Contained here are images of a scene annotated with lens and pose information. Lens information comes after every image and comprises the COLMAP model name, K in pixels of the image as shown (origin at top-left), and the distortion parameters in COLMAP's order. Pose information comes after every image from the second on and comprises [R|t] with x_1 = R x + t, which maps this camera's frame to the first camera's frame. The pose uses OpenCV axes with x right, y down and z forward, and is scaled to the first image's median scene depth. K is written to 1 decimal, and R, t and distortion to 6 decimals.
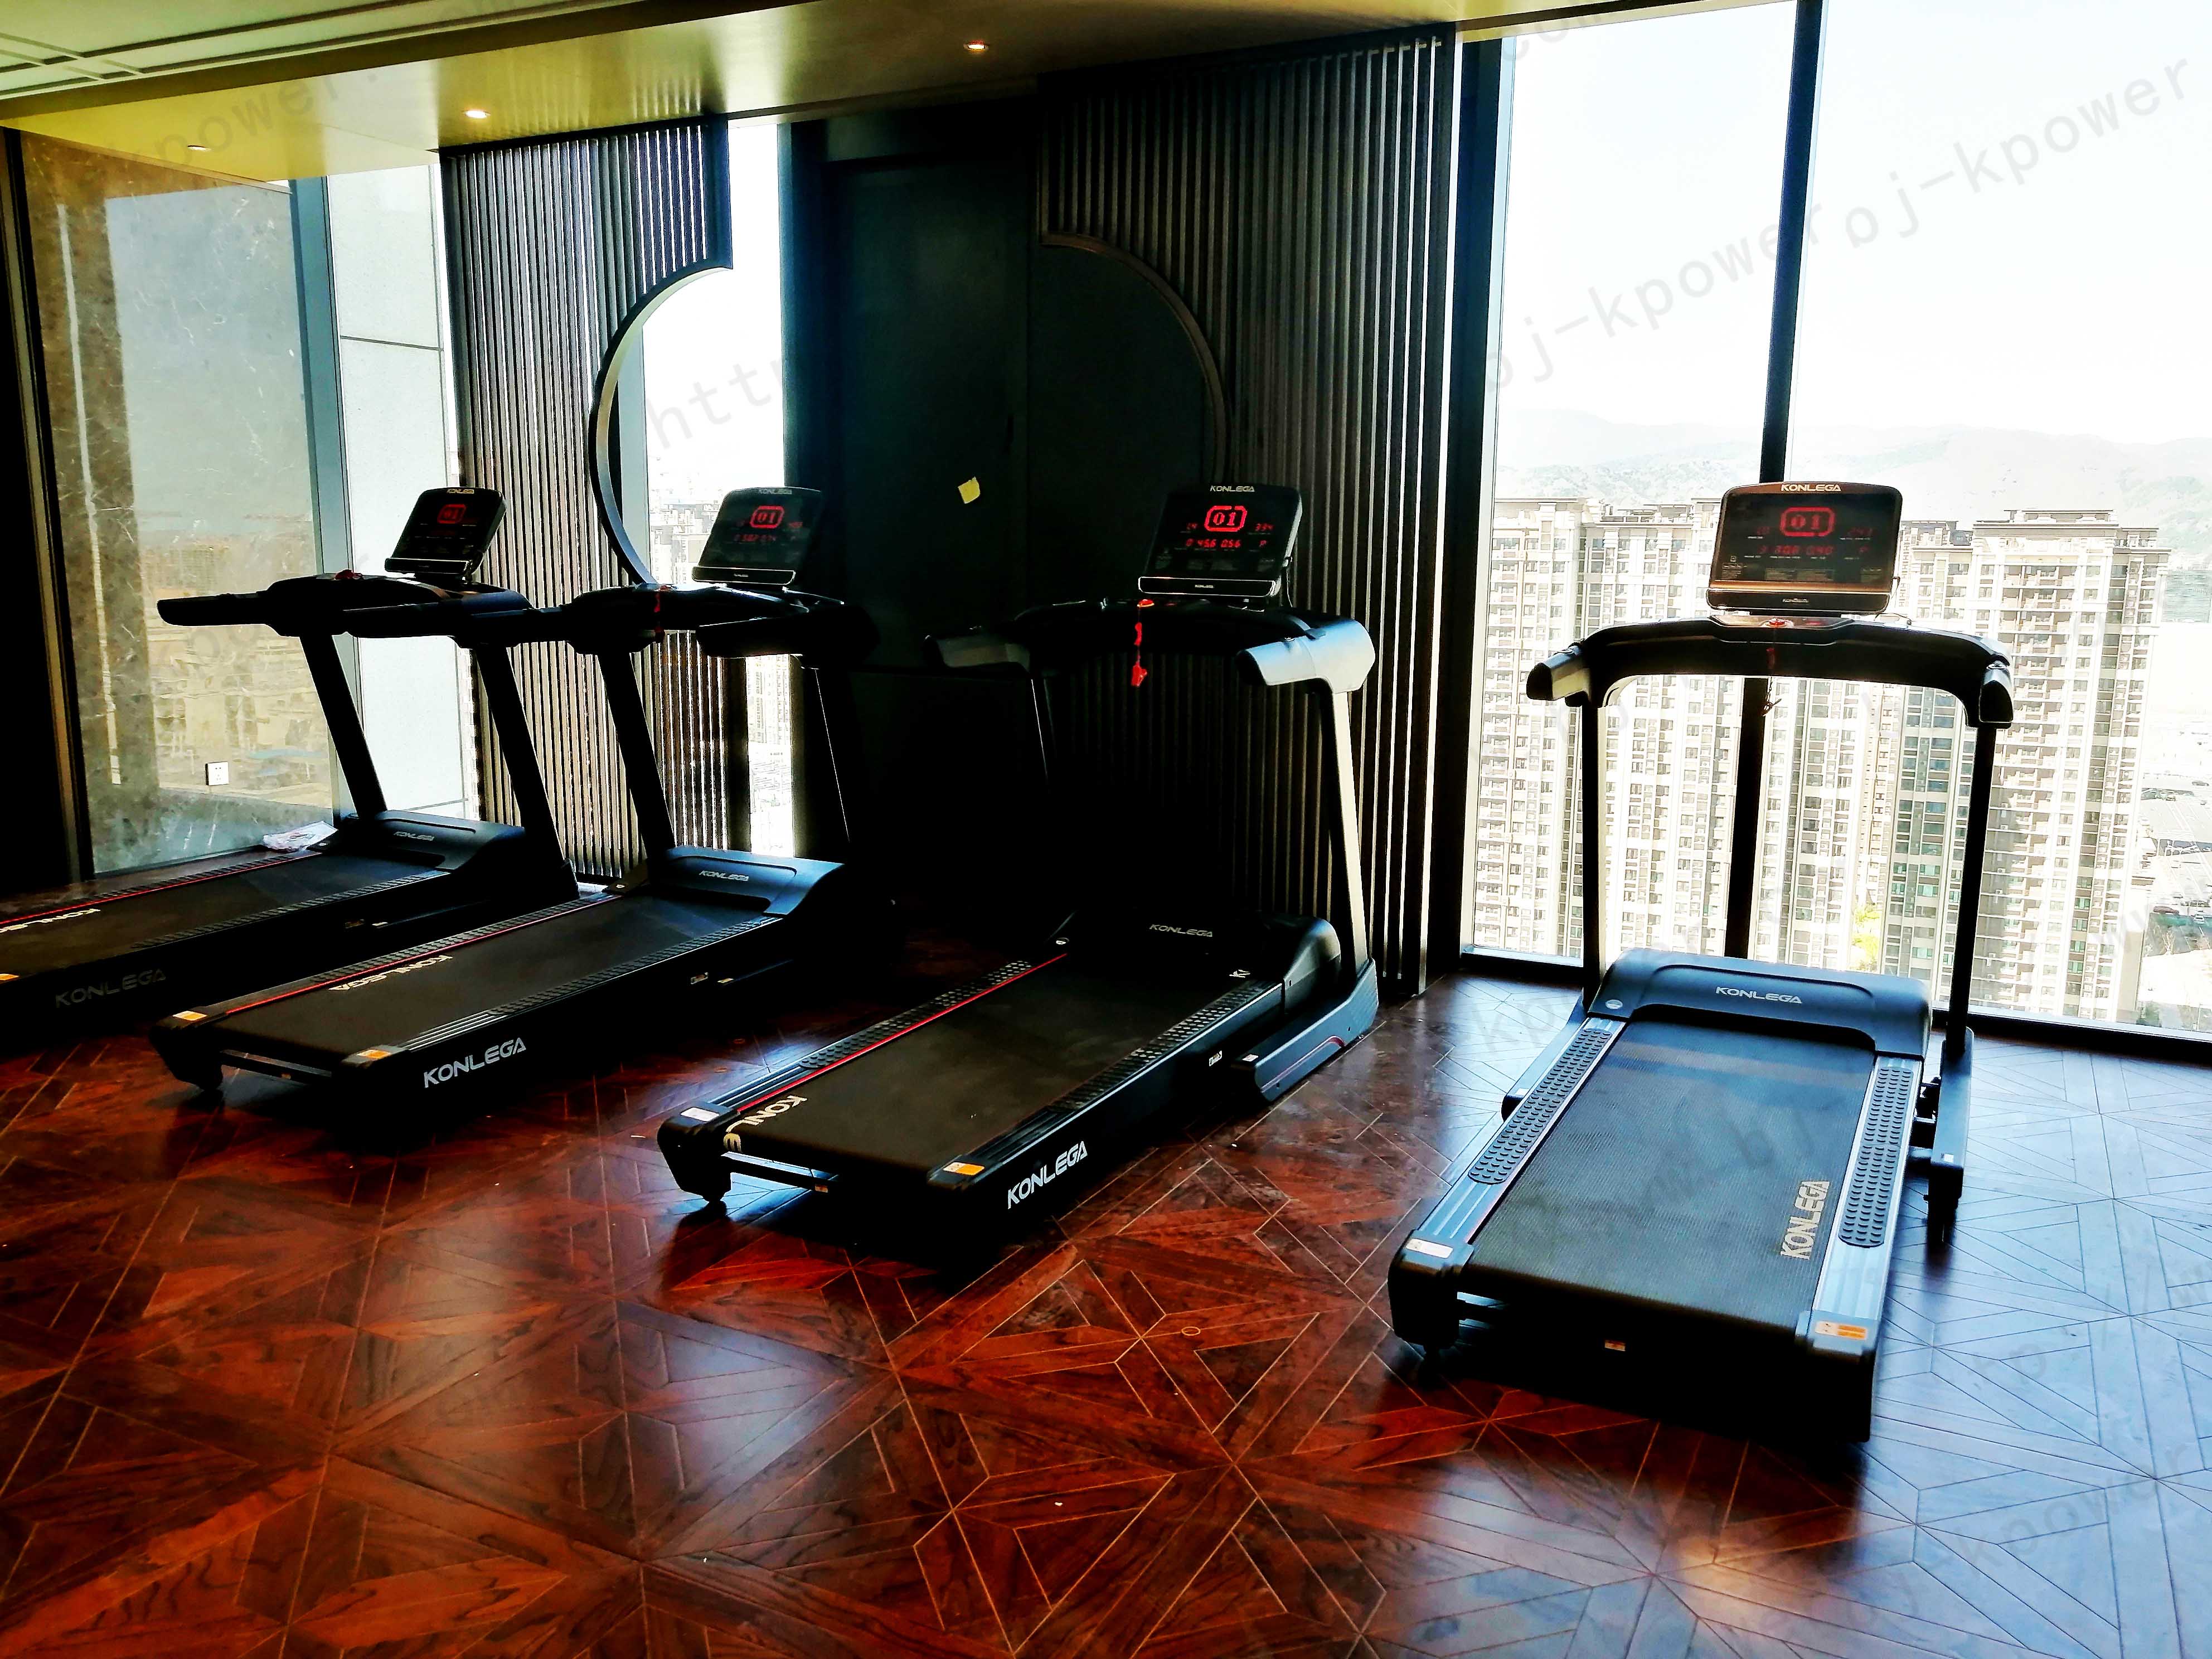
lens RADIAL K [[1728.2, 0, 1106.0], [0, 1728.2, 829.5], [0, 0, 1]] dist [-0.006006, 0.031537]
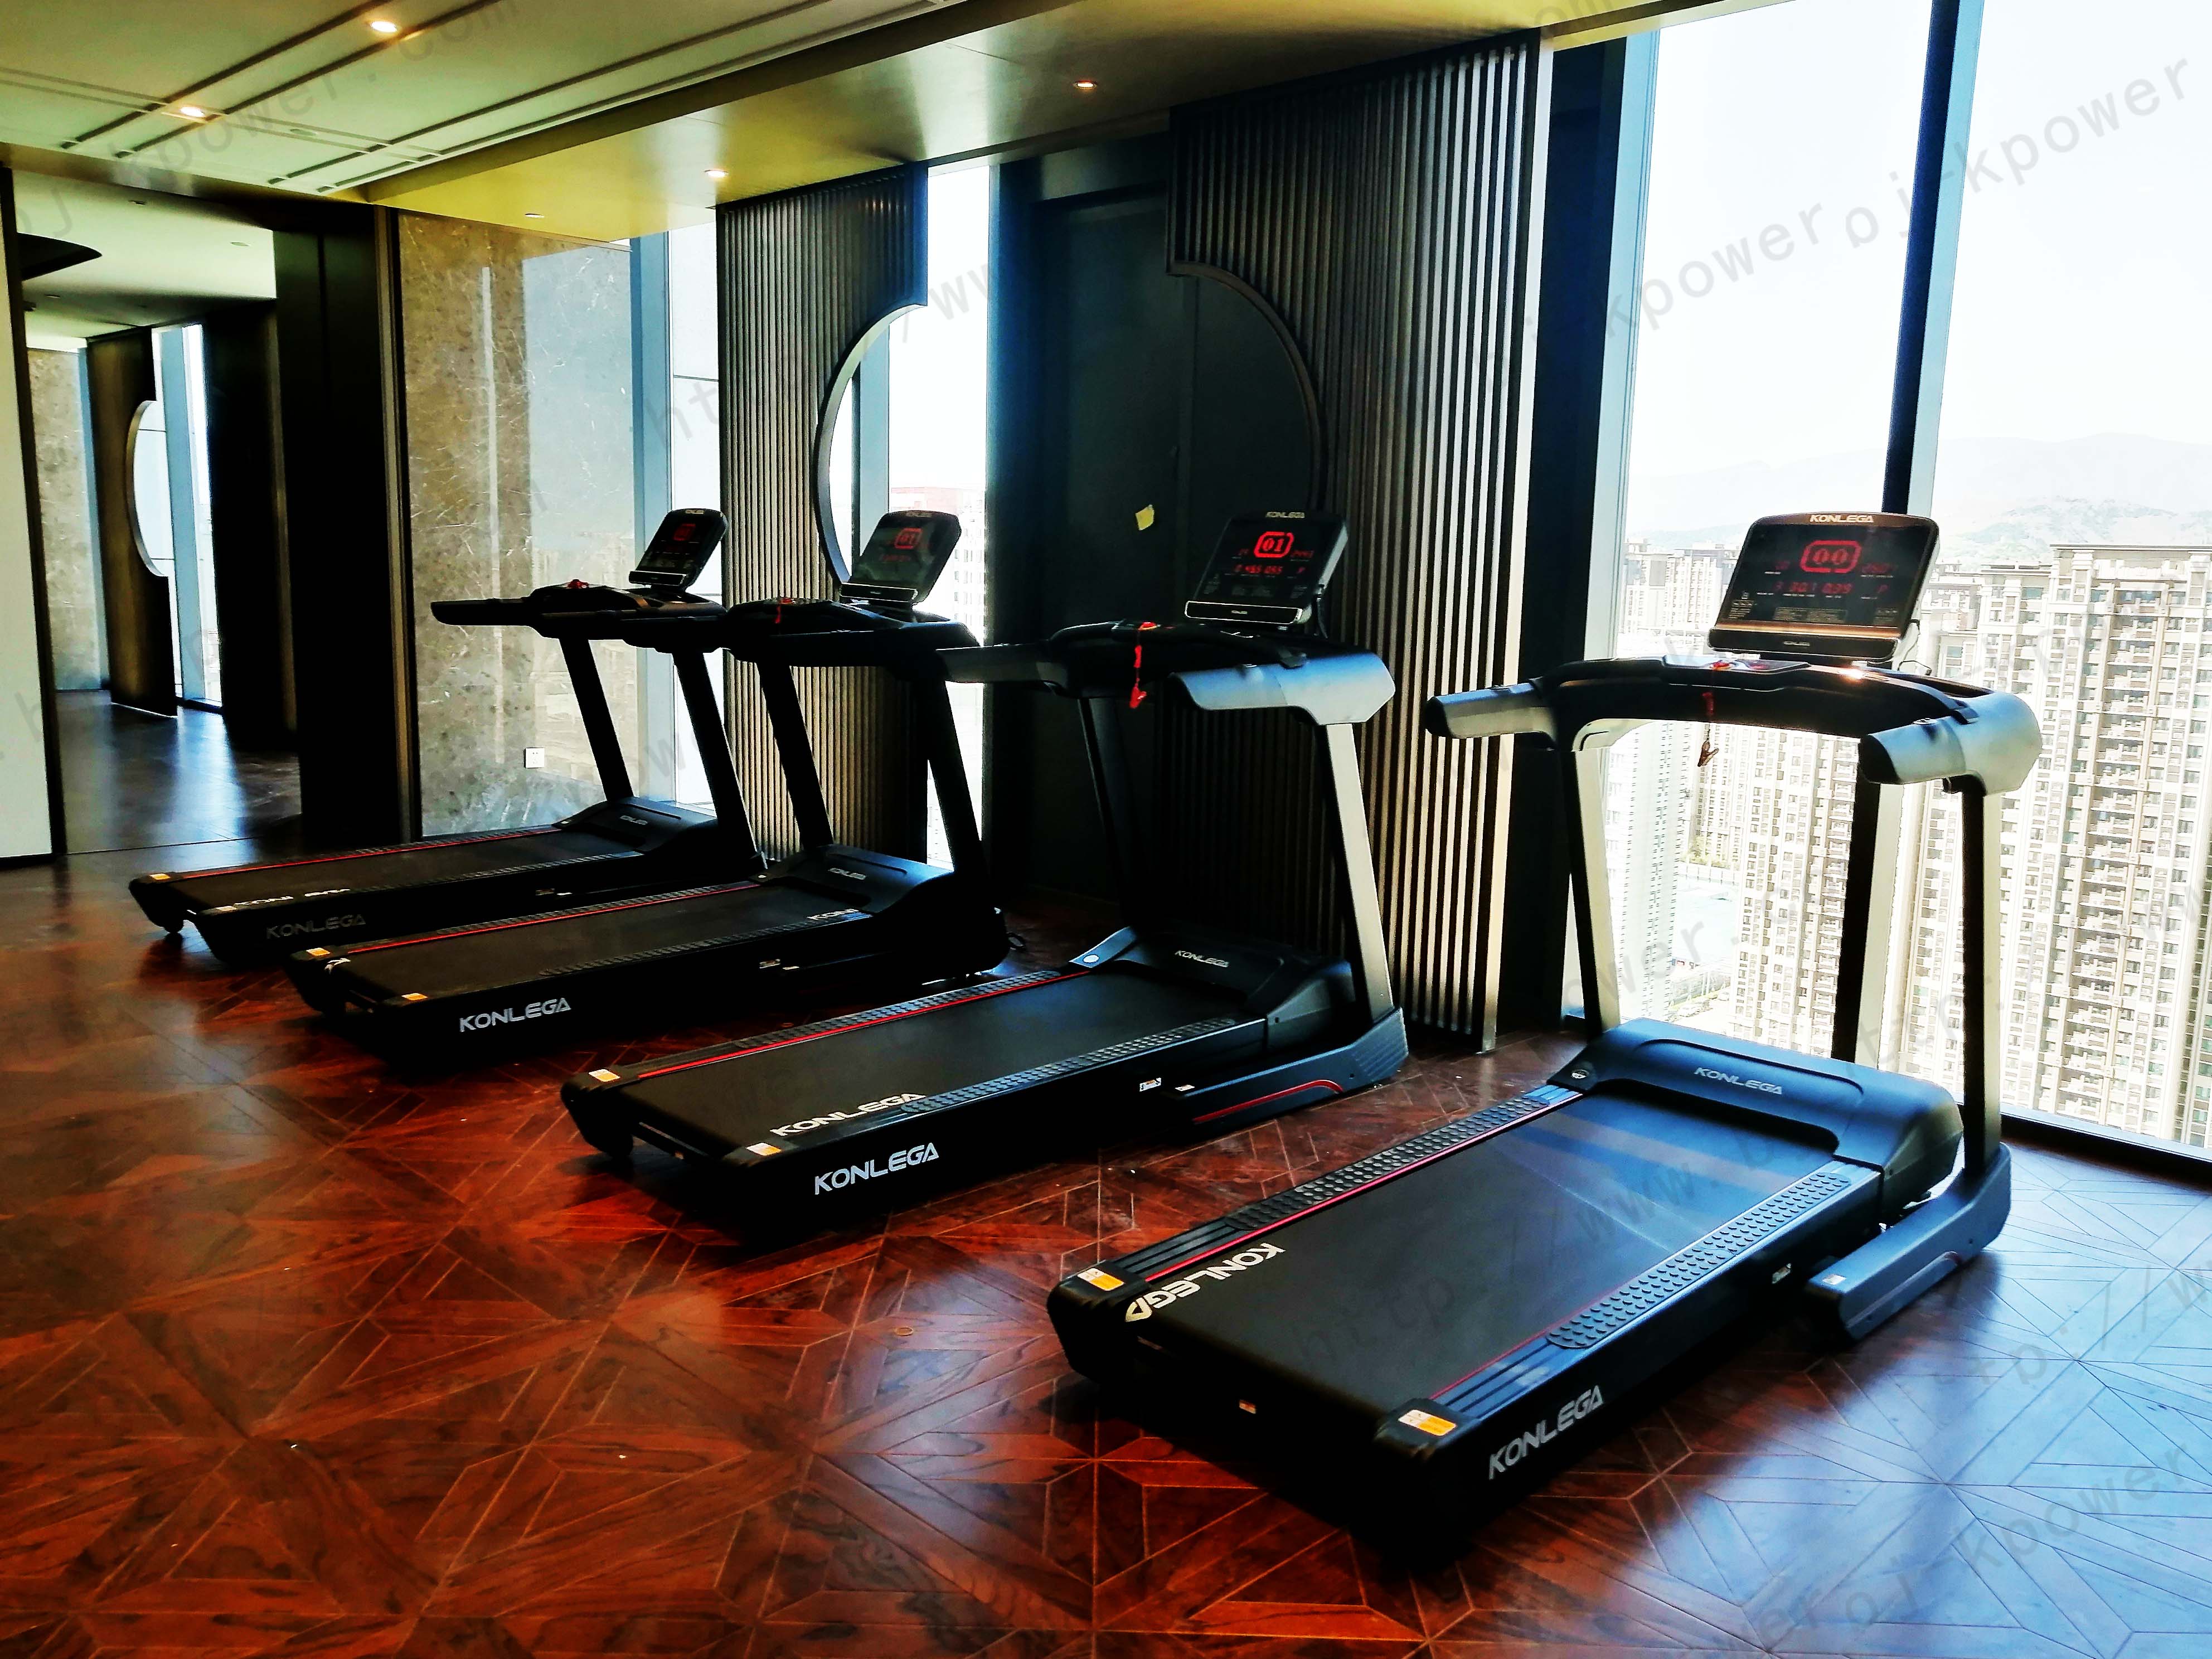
lens RADIAL K [[1733.8, 0, 1106.0], [0, 1733.8, 829.5], [0, 0, 1]] dist [-0.015614, 0.050465]
pose [[0.951385, 0.065884, -0.300874, 0.284943], [-0.072216, 0.997339, -0.009957, -0.001395], [0.299418, 0.031201, 0.953612, 0.034871]]
